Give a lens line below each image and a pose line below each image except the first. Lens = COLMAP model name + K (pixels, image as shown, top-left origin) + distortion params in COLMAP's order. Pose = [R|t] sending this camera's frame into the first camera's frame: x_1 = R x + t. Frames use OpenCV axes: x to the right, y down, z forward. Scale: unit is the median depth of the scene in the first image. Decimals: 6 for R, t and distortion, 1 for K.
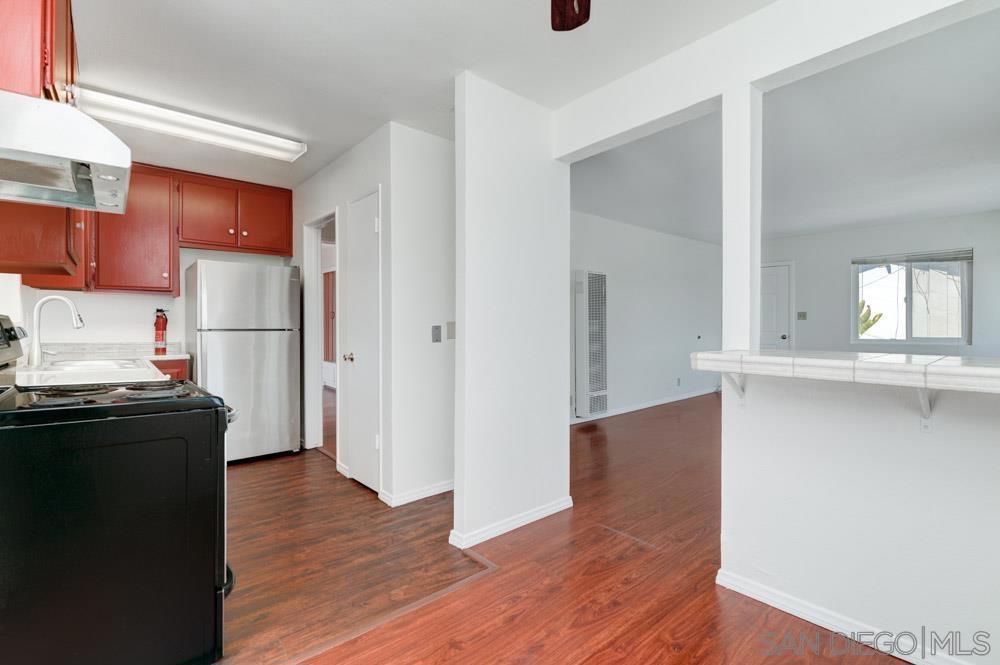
lens RADIAL K [[441.9, 0, 504.5], [0, 441.9, 324.2], [0, 0, 1]] dist [0.013724, -0.012500]
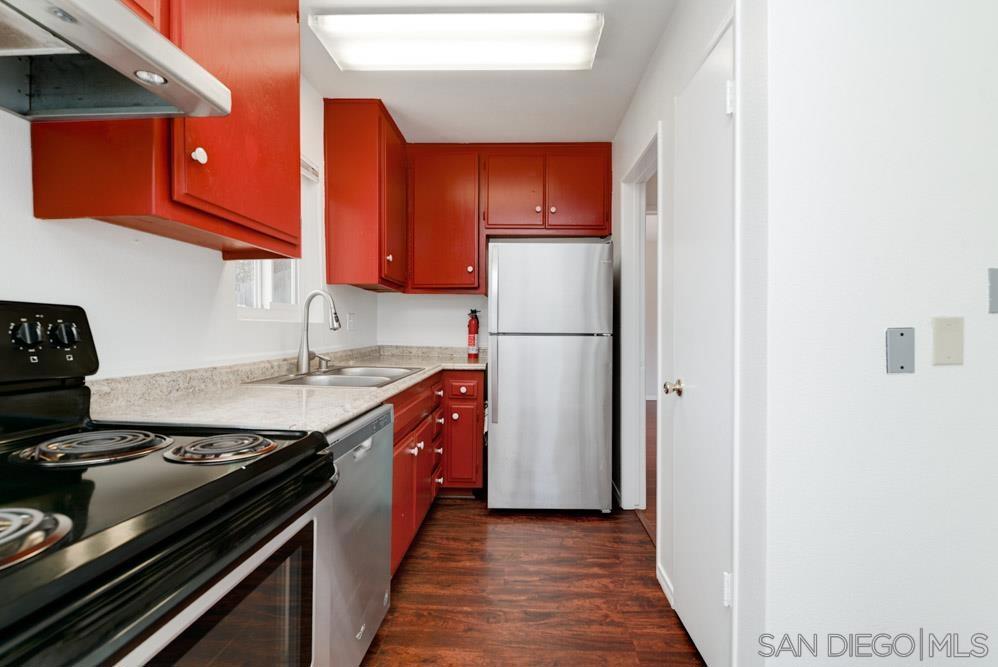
lens RADIAL K [[452.2, 0, 518.1], [0, 452.2, 331.2], [0, 0, 1]] dist [-0.000184, -0.000418]
pose [[0.741072, 0.006452, -0.671395, -0.116426], [-0.004411, 0.999979, 0.004741, 0.004551], [0.671412, -0.000552, 0.741085, 0.437580]]
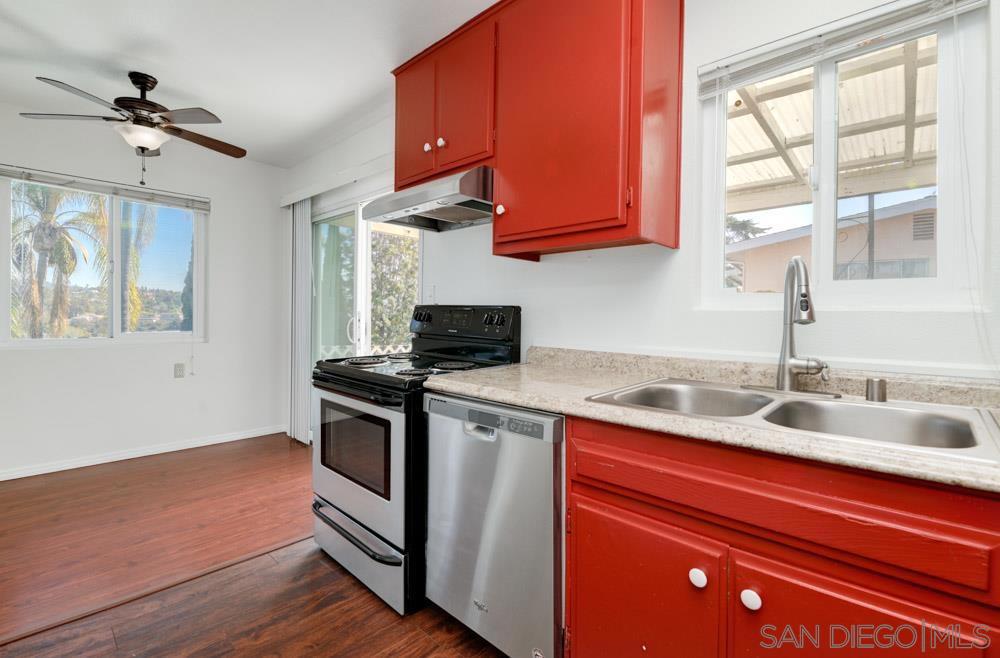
lens RADIAL K [[446.3, 0, 497.5], [0, 446.3, 305.5], [0, 0, 1]] dist [-0.015470, -0.000726]
pose [[-0.995549, -0.013784, -0.093230, -0.435634], [-0.011975, 0.999730, -0.019933, 0.002688], [0.093480, -0.018728, -0.995445, 1.005991]]
